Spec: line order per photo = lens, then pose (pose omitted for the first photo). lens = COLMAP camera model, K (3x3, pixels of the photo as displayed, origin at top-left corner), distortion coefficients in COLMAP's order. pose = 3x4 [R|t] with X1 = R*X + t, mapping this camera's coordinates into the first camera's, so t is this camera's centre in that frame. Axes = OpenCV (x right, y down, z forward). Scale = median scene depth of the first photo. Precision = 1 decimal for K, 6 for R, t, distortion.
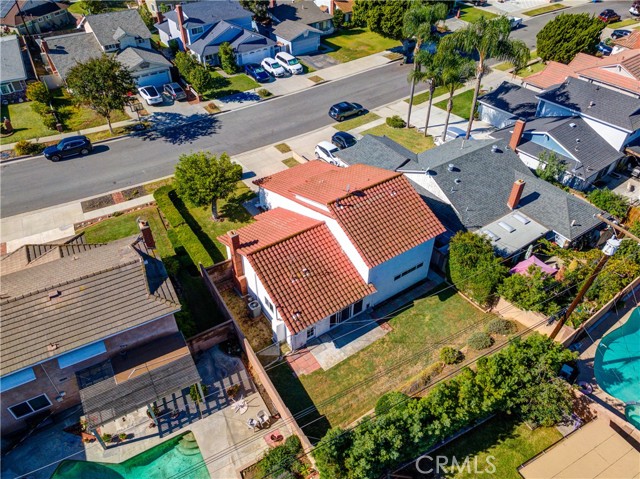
lens RADIAL K [[431.8, 0, 319.3], [0, 431.8, 278.8], [0, 0, 1]] dist [0.034632, 0.002784]
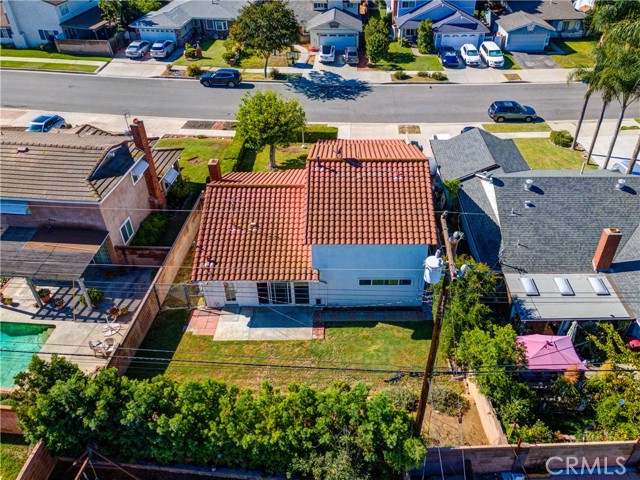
lens RADIAL K [[480.2, 0, 289.8], [0, 480.2, 239.9], [0, 0, 1]] dist [0.035107, 0.001271]
pose [[0.834765, 0.364560, -0.412630, 0.268652], [-0.401055, 0.916052, -0.002012, -0.011462], [0.377257, 0.167167, 0.910897, 0.114612]]
